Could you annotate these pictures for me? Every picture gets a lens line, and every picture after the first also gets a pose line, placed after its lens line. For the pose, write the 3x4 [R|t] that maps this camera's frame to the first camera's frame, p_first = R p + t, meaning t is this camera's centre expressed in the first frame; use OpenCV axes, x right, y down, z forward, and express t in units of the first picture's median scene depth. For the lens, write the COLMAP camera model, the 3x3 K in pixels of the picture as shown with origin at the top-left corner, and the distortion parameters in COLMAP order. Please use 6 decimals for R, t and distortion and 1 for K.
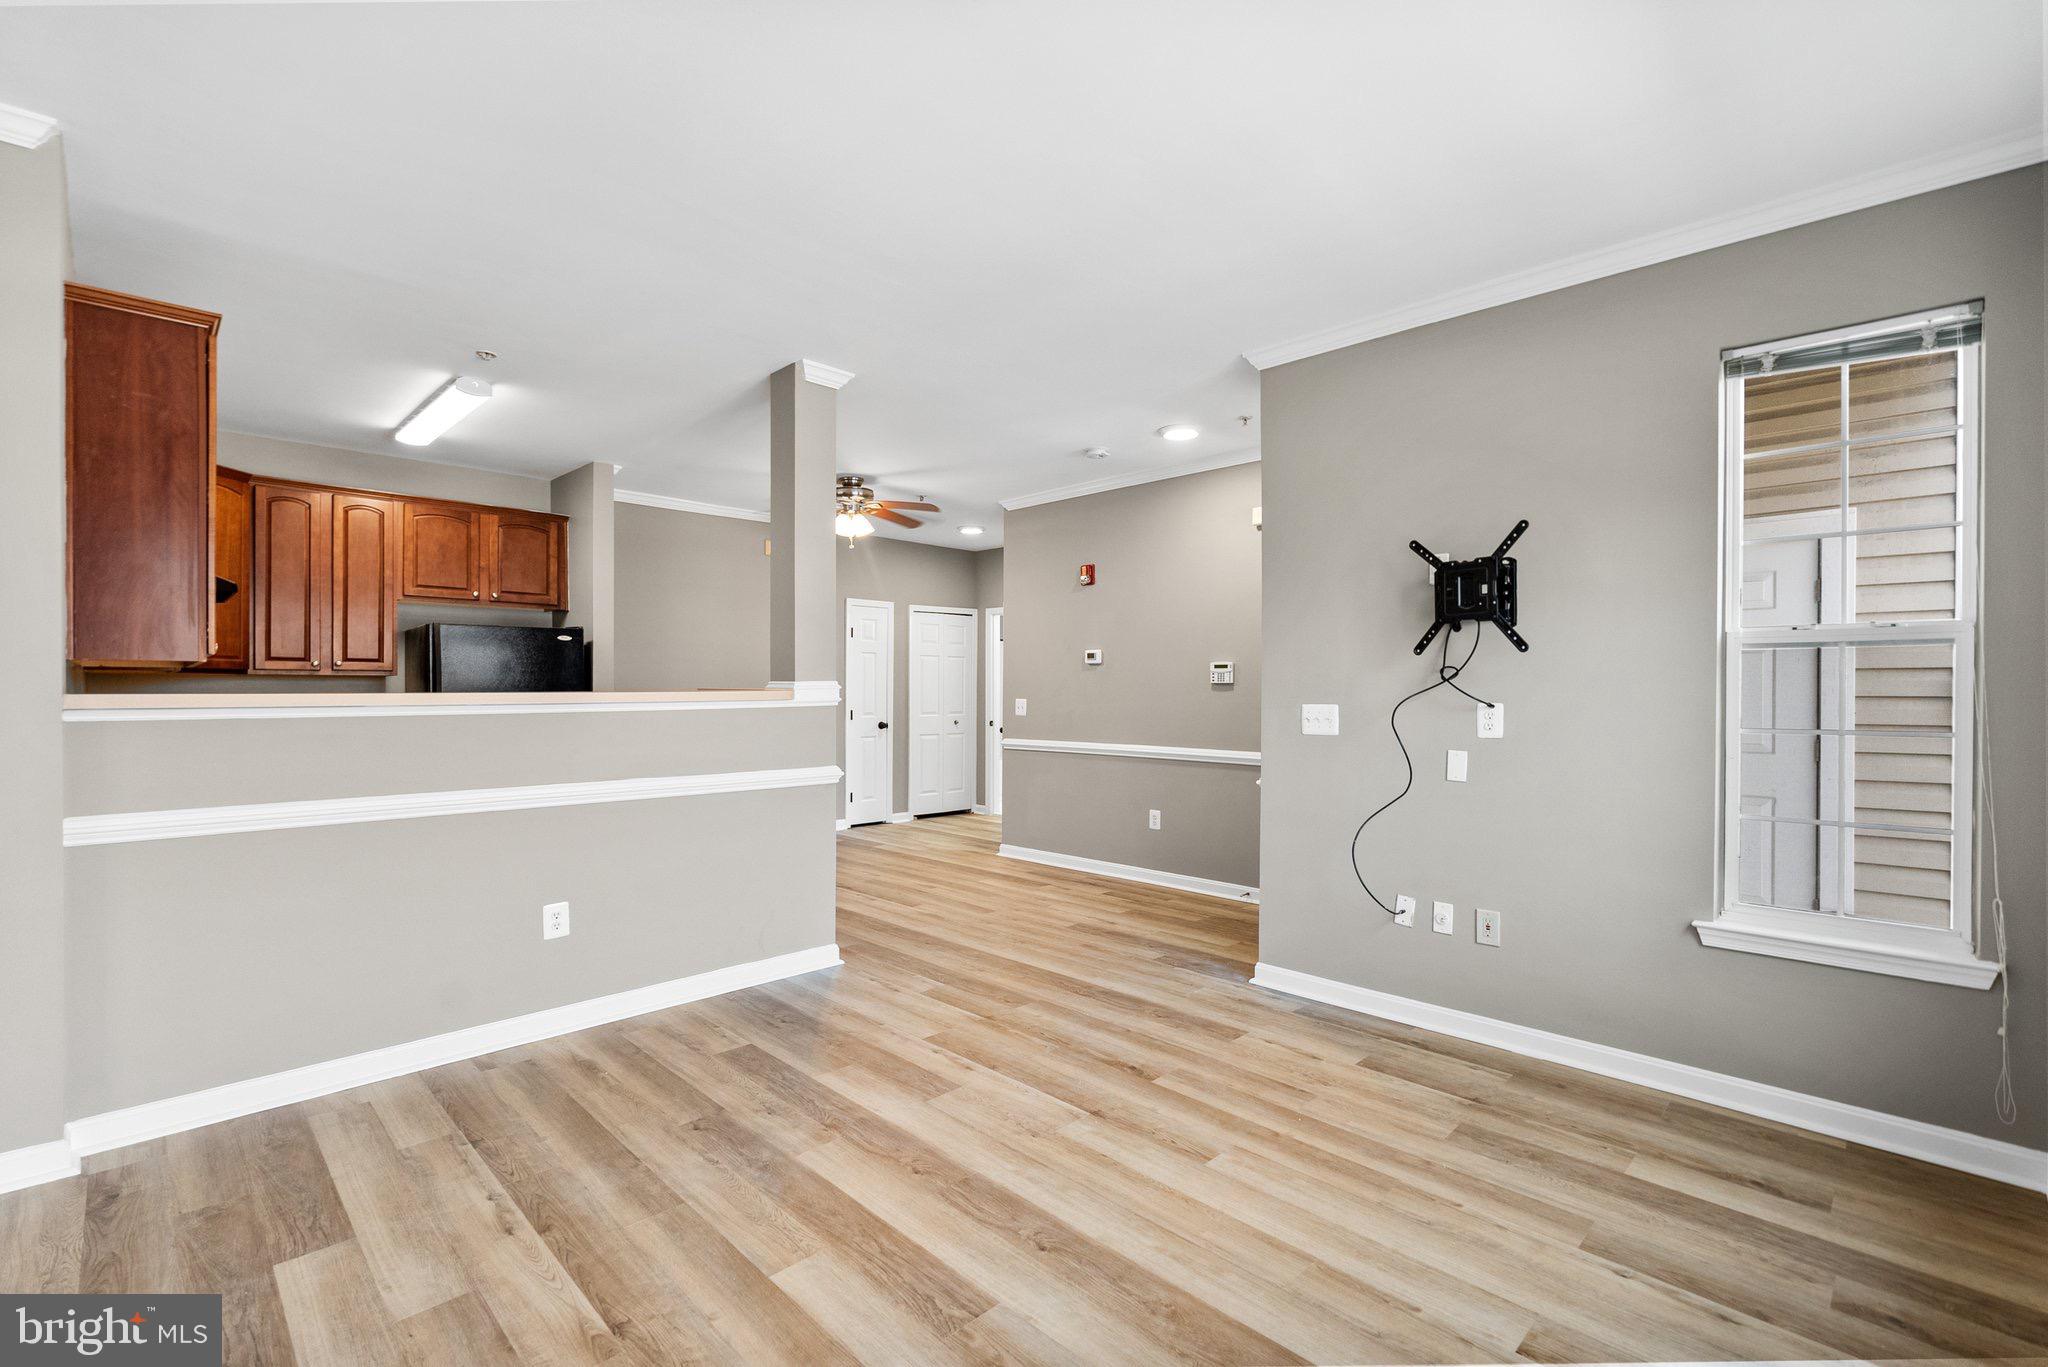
lens RADIAL K [[911.2, 0, 1019.5], [0, 911.2, 684.0], [0, 0, 1]] dist [-0.006859, 0.002518]
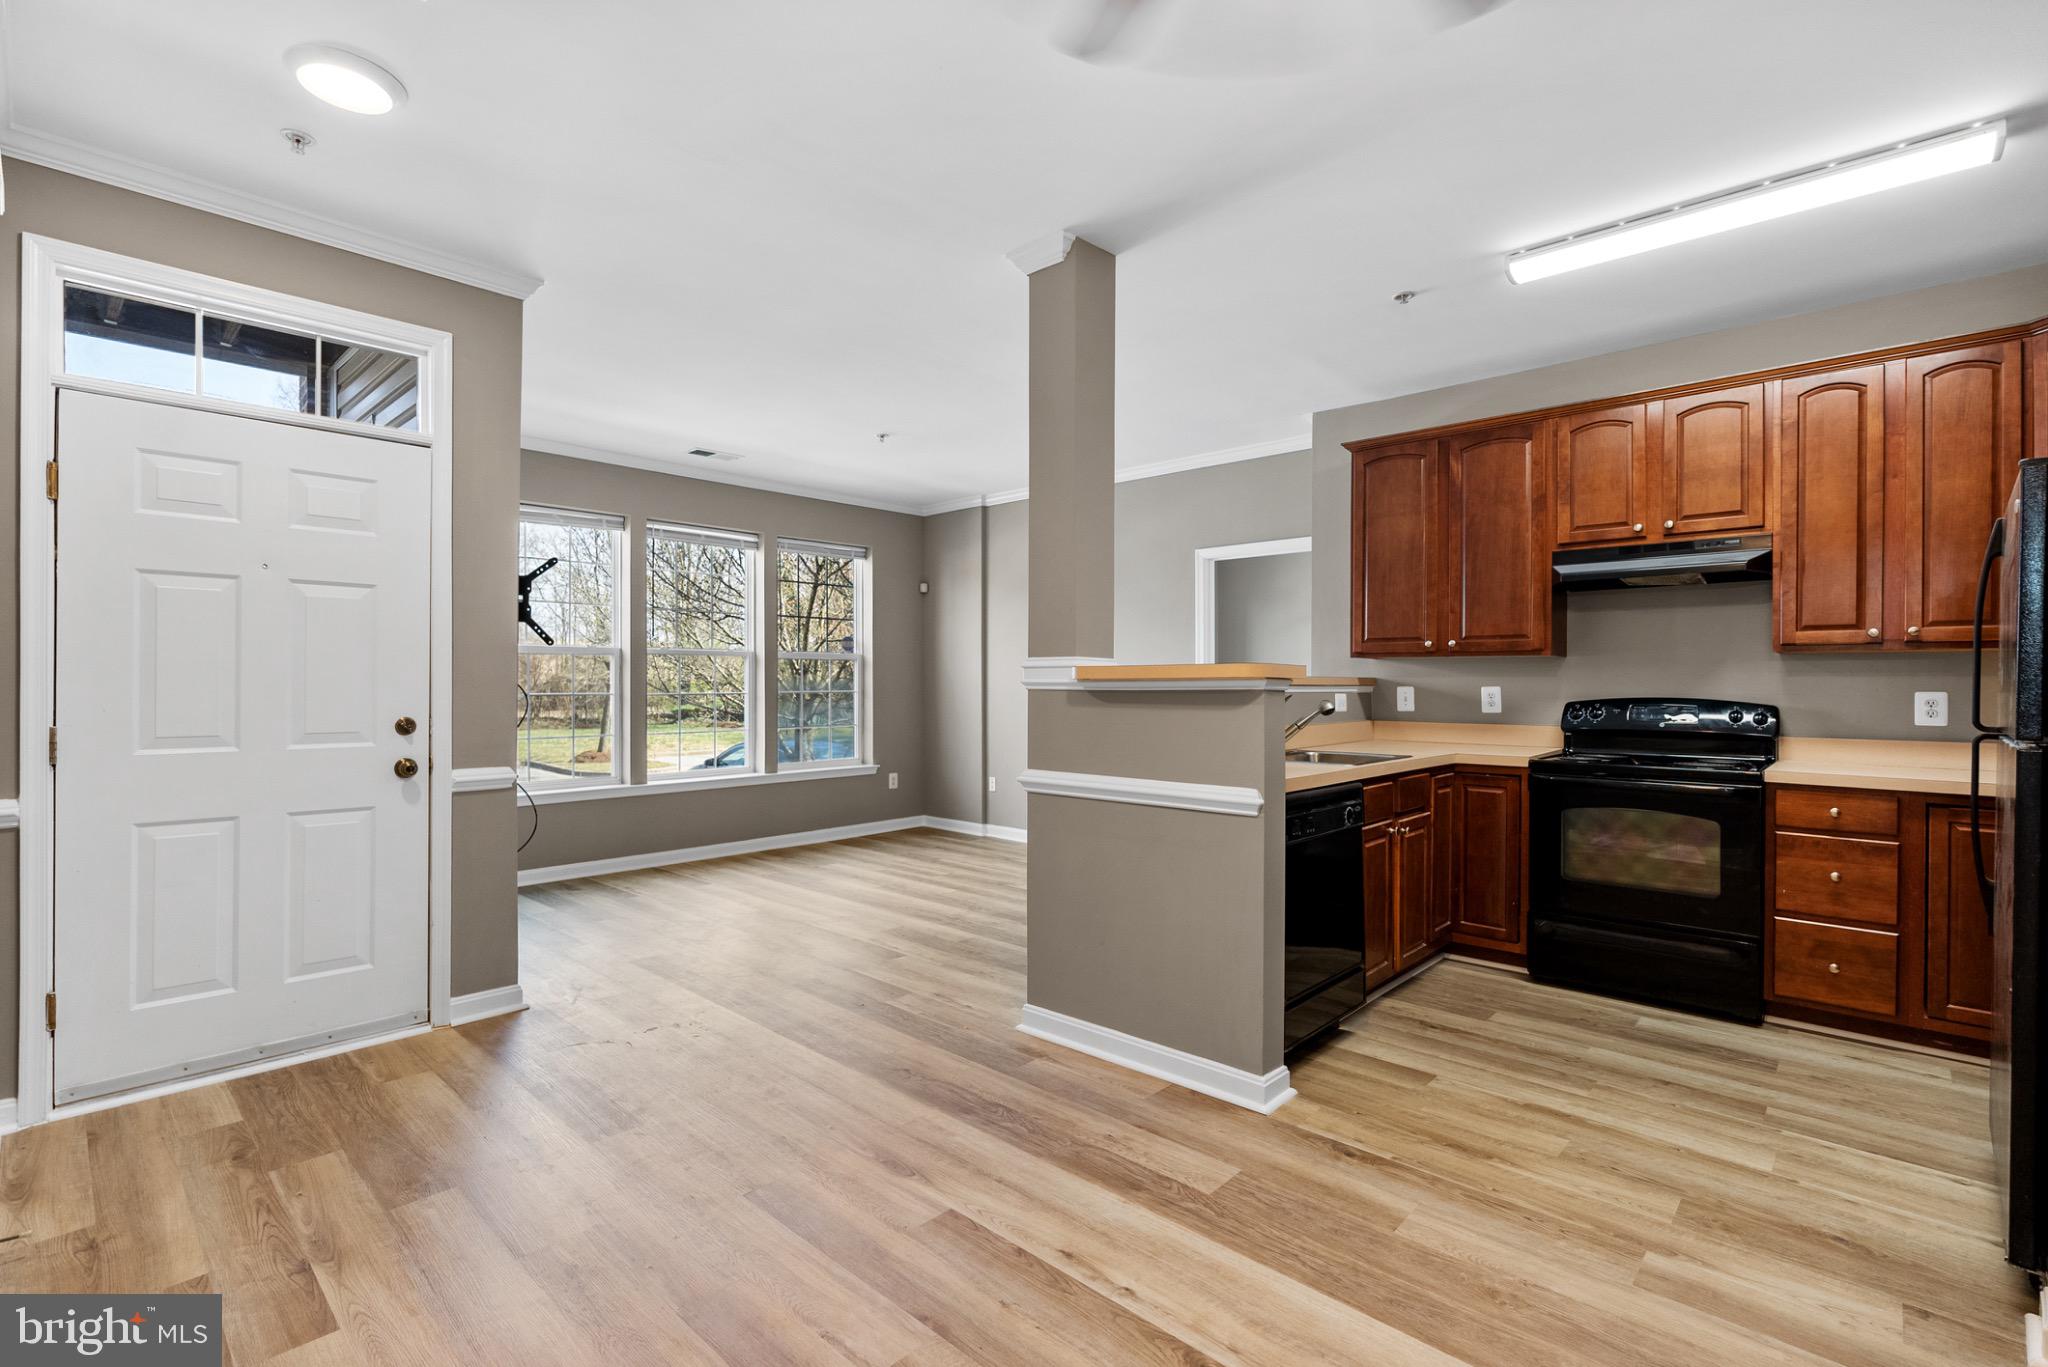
lens RADIAL K [[911.2, 0, 1035.6], [0, 911.2, 686.0], [0, 0, 1]] dist [-0.006859, 0.002518]
pose [[-0.998356, -0.004013, -0.057184, -0.205488], [-0.003748, 0.999982, -0.004746, 0.029142], [0.057202, -0.004524, -0.998352, 2.199762]]
